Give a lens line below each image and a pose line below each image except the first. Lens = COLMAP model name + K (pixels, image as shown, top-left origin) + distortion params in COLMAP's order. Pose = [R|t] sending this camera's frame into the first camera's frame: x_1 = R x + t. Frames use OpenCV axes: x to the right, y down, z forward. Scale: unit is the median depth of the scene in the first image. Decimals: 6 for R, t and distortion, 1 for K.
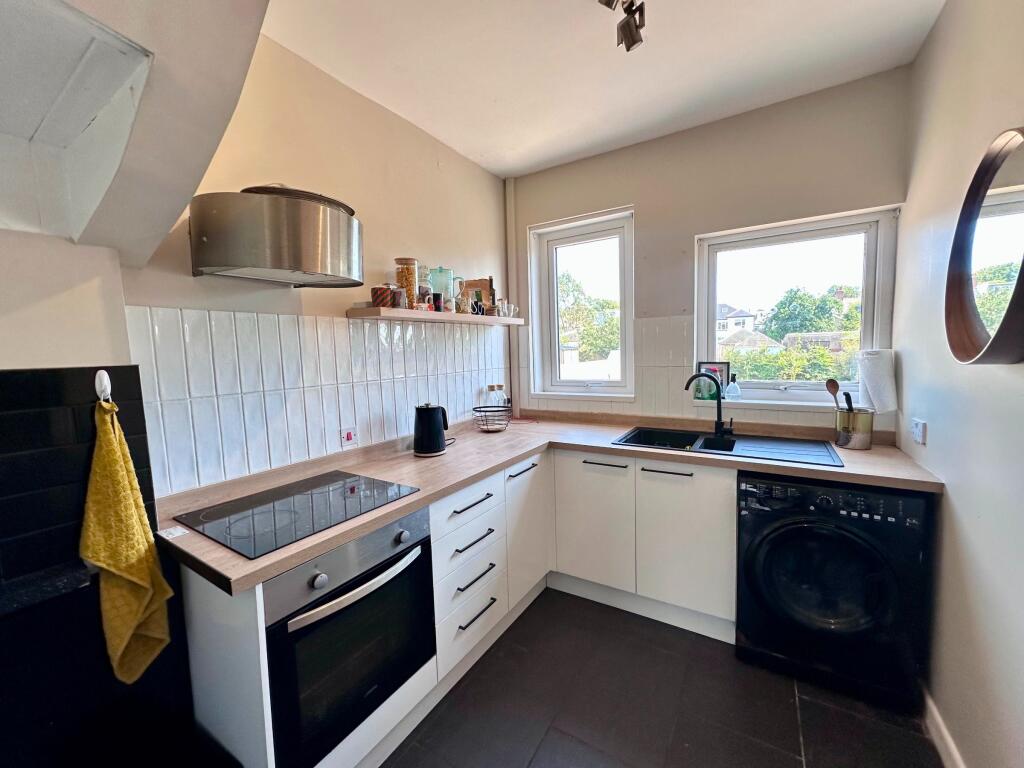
lens RADIAL K [[409.4, 0, 509.5], [0, 409.4, 383.7], [0, 0, 1]] dist [-0.003825, 0.000495]
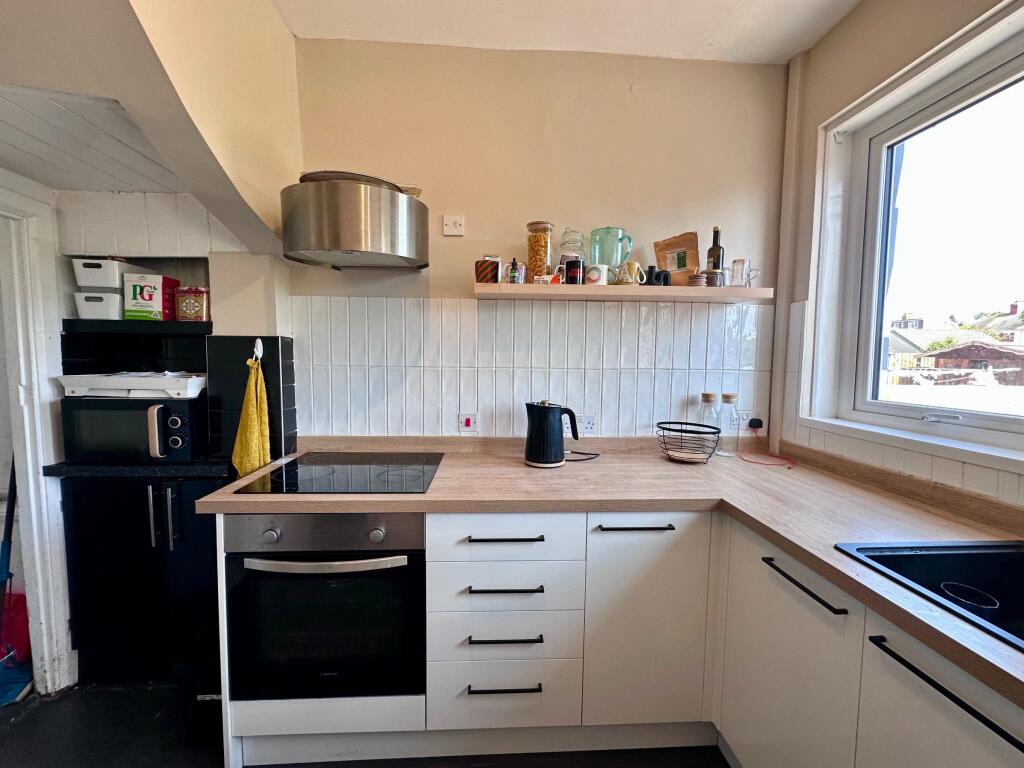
lens RADIAL K [[409.4, 0, 512.9], [0, 409.4, 383.3], [0, 0, 1]] dist [-0.003825, 0.000495]
pose [[0.580797, 0.092027, -0.808830, 0.413476], [-0.097832, 0.994279, 0.042877, -0.014130], [0.808148, 0.054227, 0.586478, 0.483067]]
